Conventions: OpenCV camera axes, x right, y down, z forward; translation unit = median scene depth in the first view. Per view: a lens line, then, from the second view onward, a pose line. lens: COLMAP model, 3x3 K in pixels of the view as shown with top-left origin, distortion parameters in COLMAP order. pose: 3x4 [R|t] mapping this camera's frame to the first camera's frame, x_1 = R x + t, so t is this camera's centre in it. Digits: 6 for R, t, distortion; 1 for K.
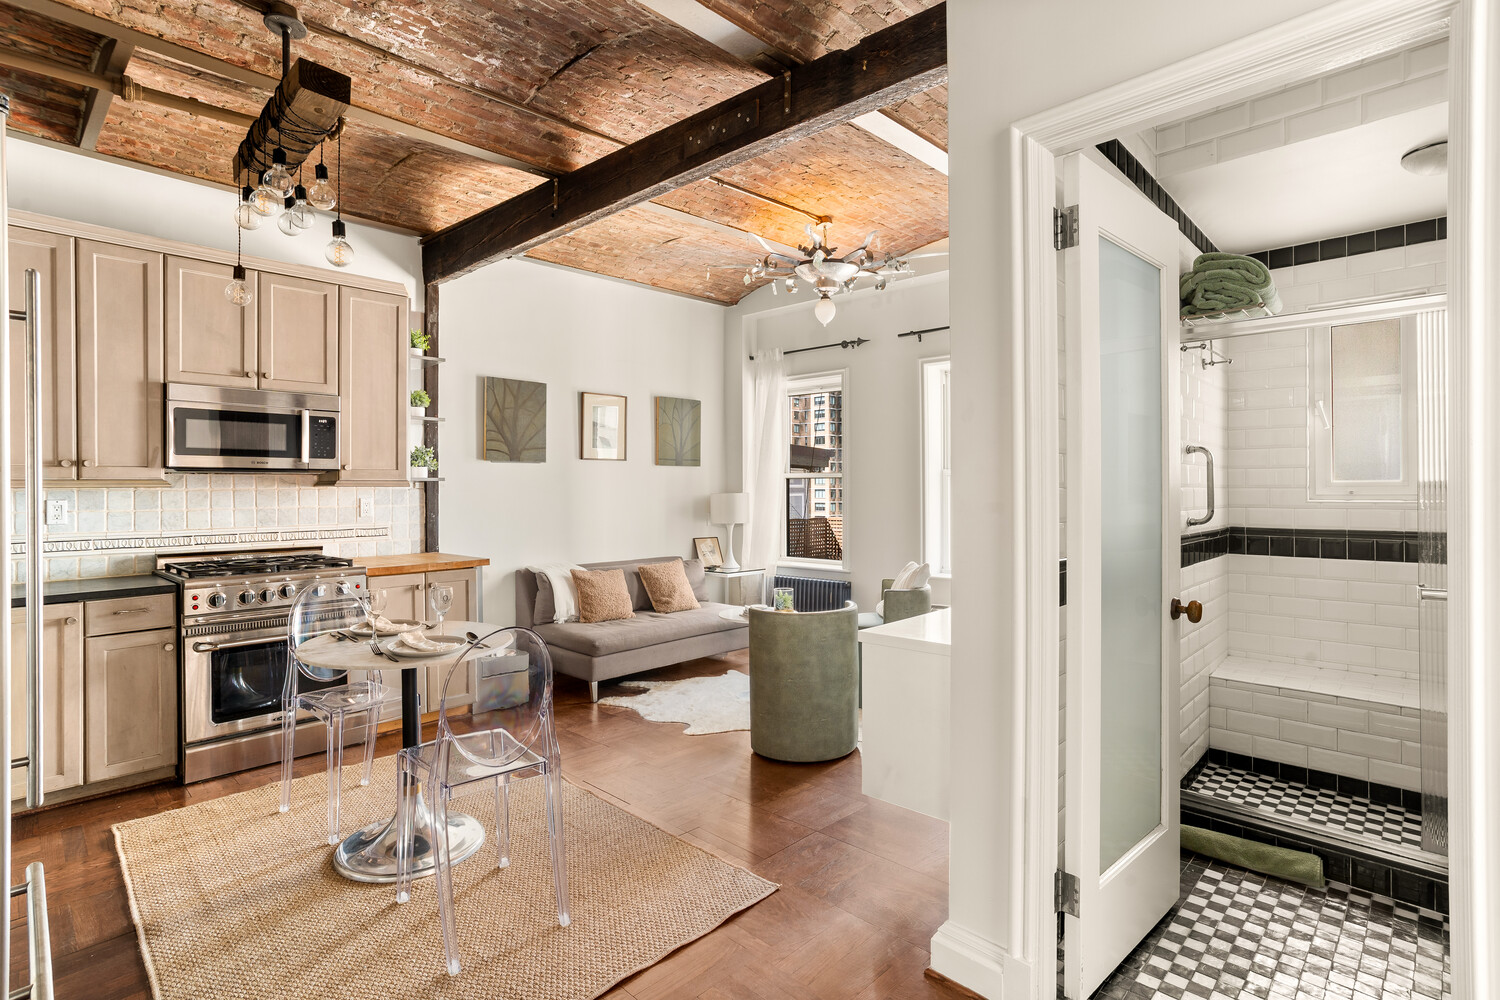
lens RADIAL K [[733.5, 0, 745.0], [0, 733.5, 489.7], [0, 0, 1]] dist [-0.061422, 0.033090]
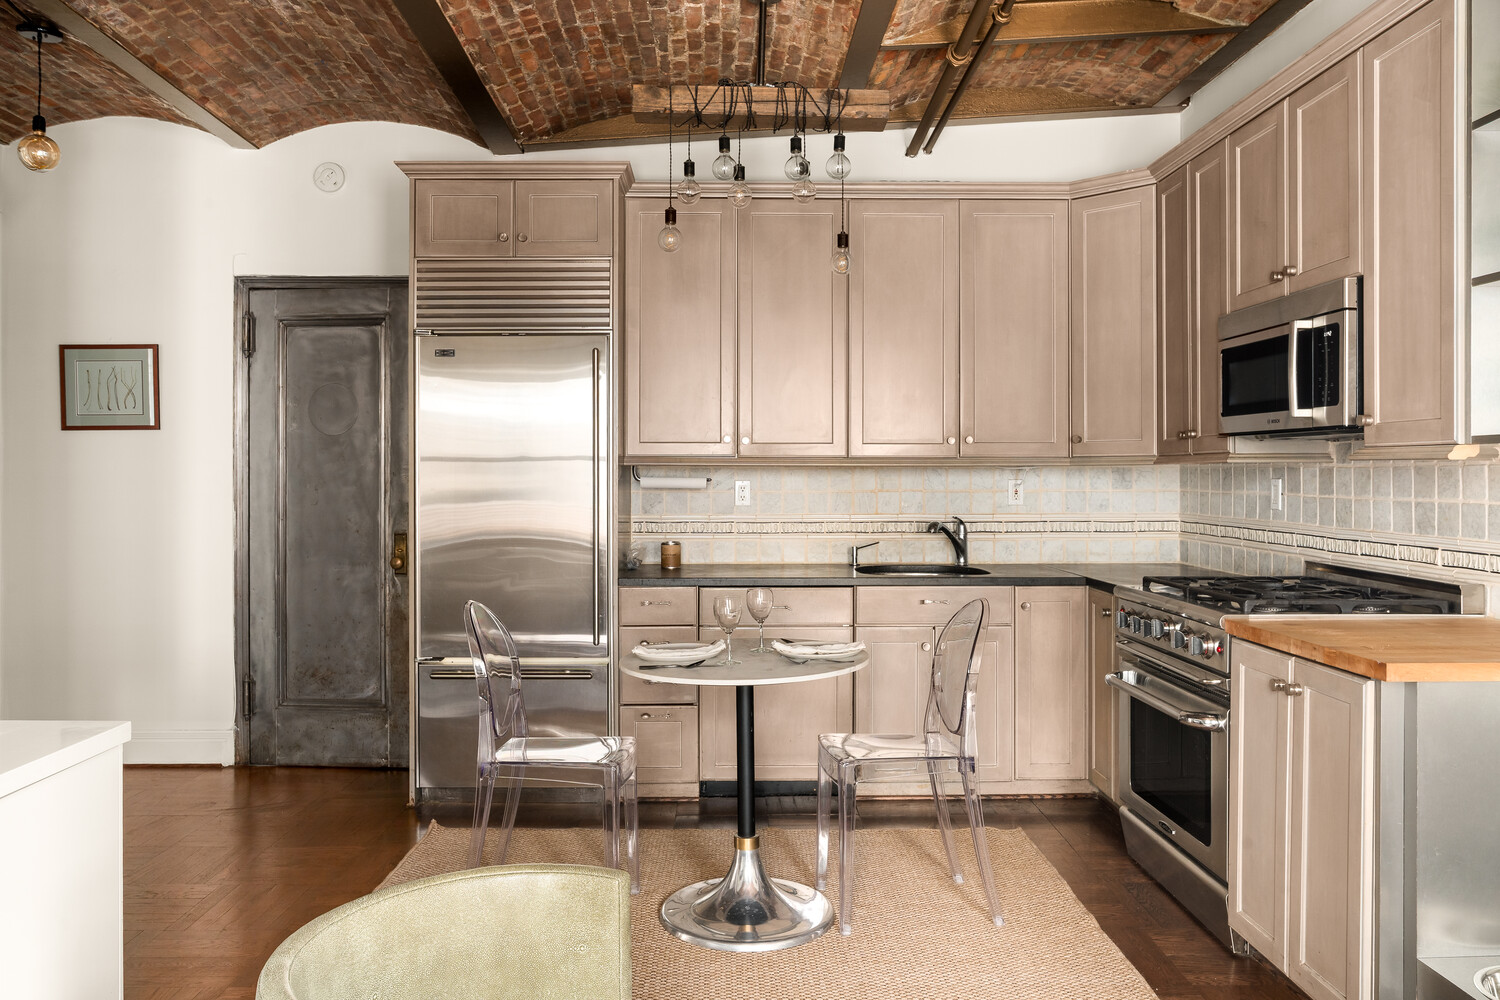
lens RADIAL K [[1105.8, 0, 748.3], [0, 1105.8, 470.4], [0, 0, 1]] dist [-0.042744, 0.064429]
pose [[-0.712678, 0.005882, -0.701467, 0.225194], [0.003411, 0.999982, 0.004920, -0.002037], [0.701483, 0.001114, -0.712685, 1.085187]]
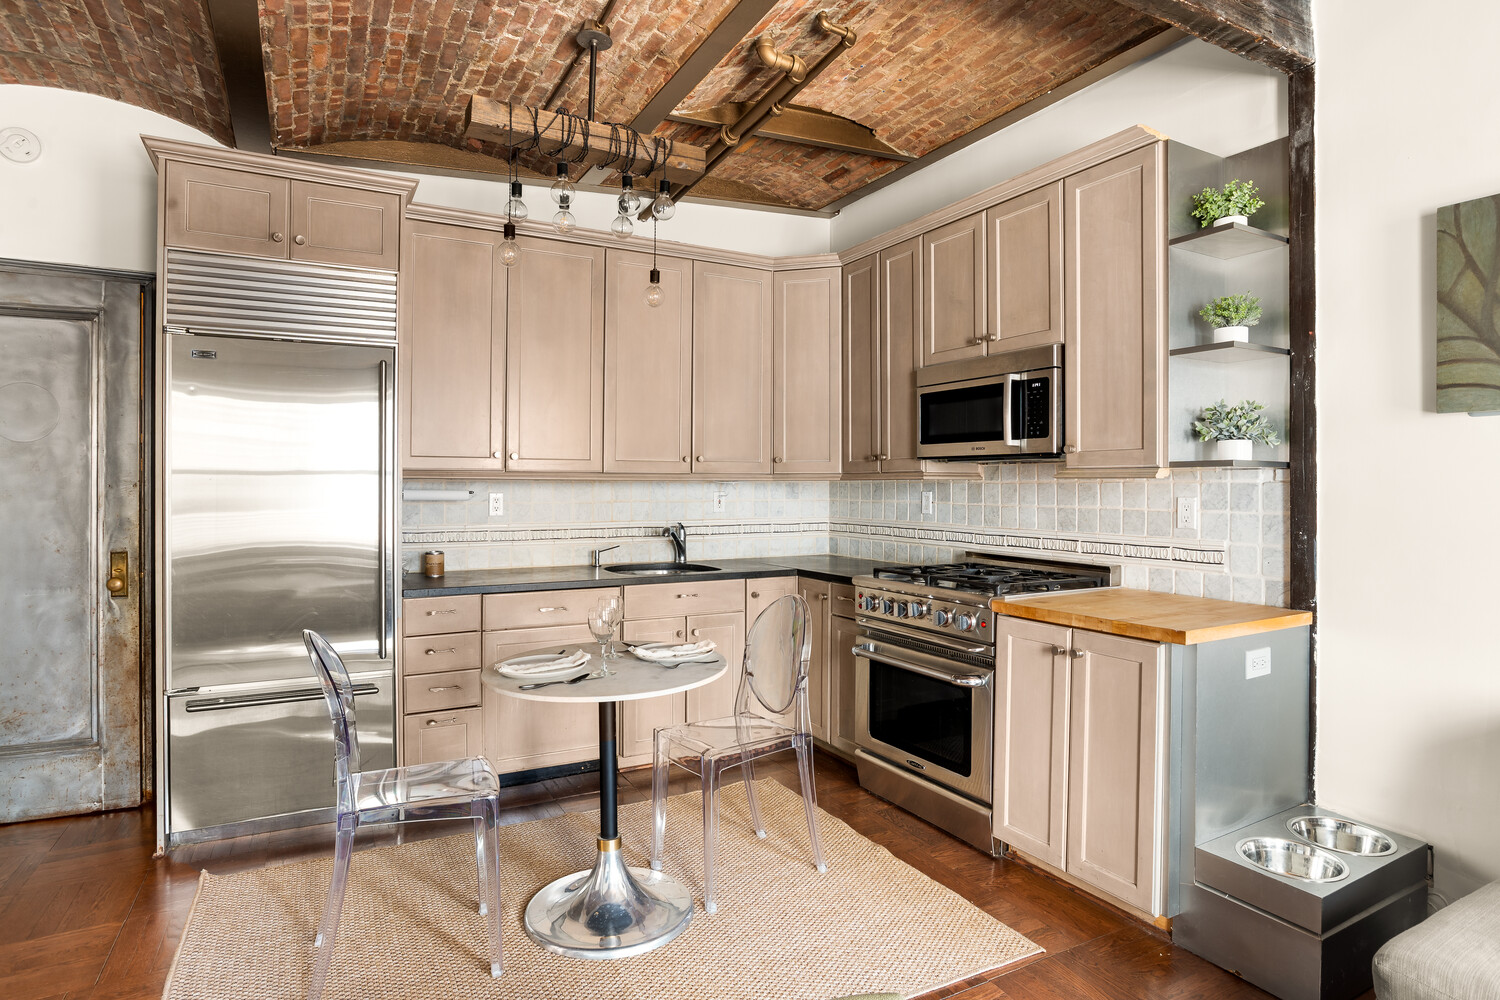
lens RADIAL K [[805.3, 0, 743.5], [0, 805.3, 484.9], [0, 0, 1]] dist [-0.050501, 0.024519]
pose [[-0.309445, 0.005033, -0.950904, 0.206815], [-0.002821, 0.999977, 0.006211, -0.001613], [0.950913, 0.004605, -0.309424, 0.829021]]
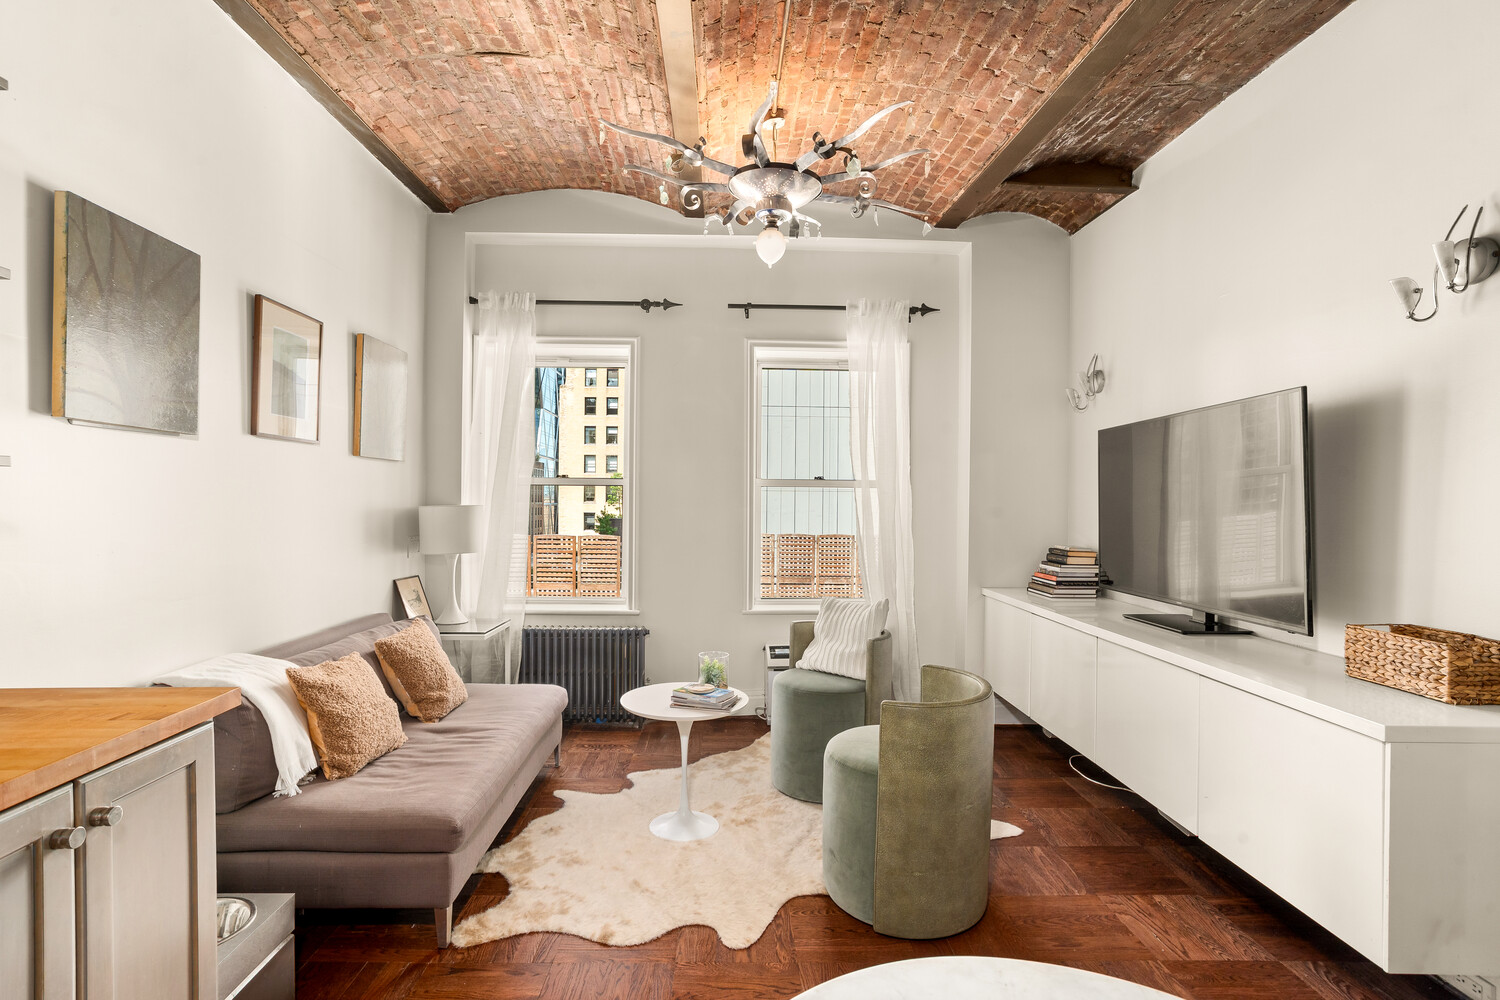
lens RADIAL K [[730.3, 0, 750.0], [0, 730.3, 500.0], [0, 0, 1]] dist [-0.028841, 0.033103]
pose [[0.709512, 0.007241, 0.704657, -0.401878], [-0.005478, 0.999974, -0.004760, 0.002454], [-0.704672, -0.000483, 0.709533, 0.528331]]
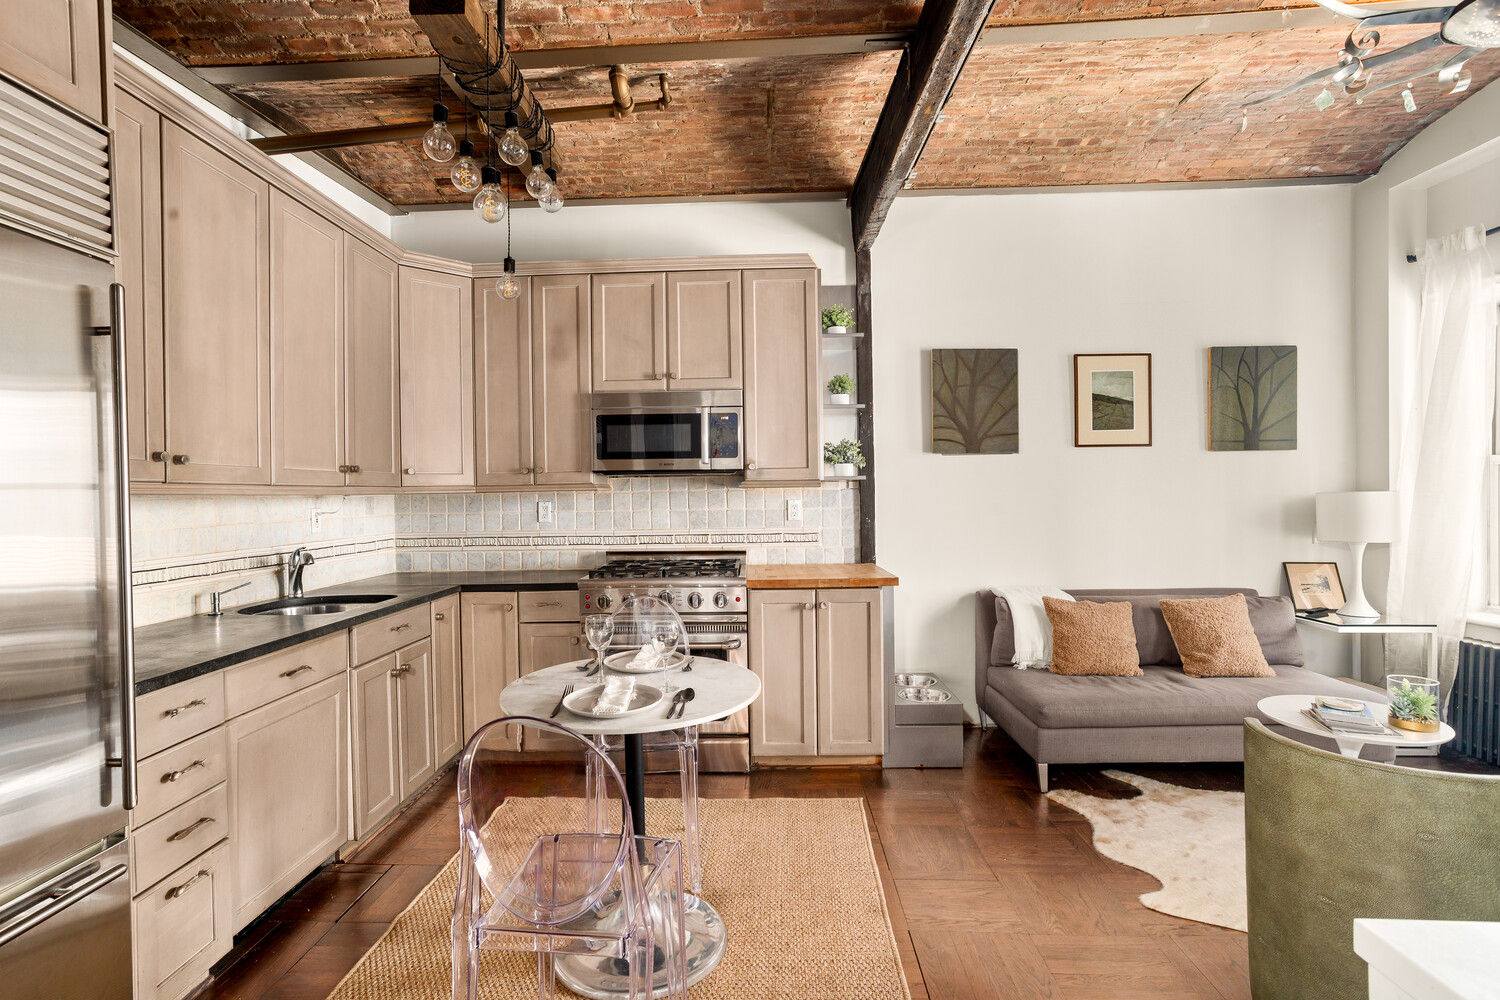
lens RADIAL K [[732.2, 0, 744.3], [0, 732.2, 497.0], [0, 0, 1]] dist [-0.054856, 0.033635]
pose [[0.663718, 0.000176, -0.747983, 0.121046], [0.009708, 0.999914, 0.008849, -0.000845], [0.747920, -0.013134, 0.663659, 0.330513]]
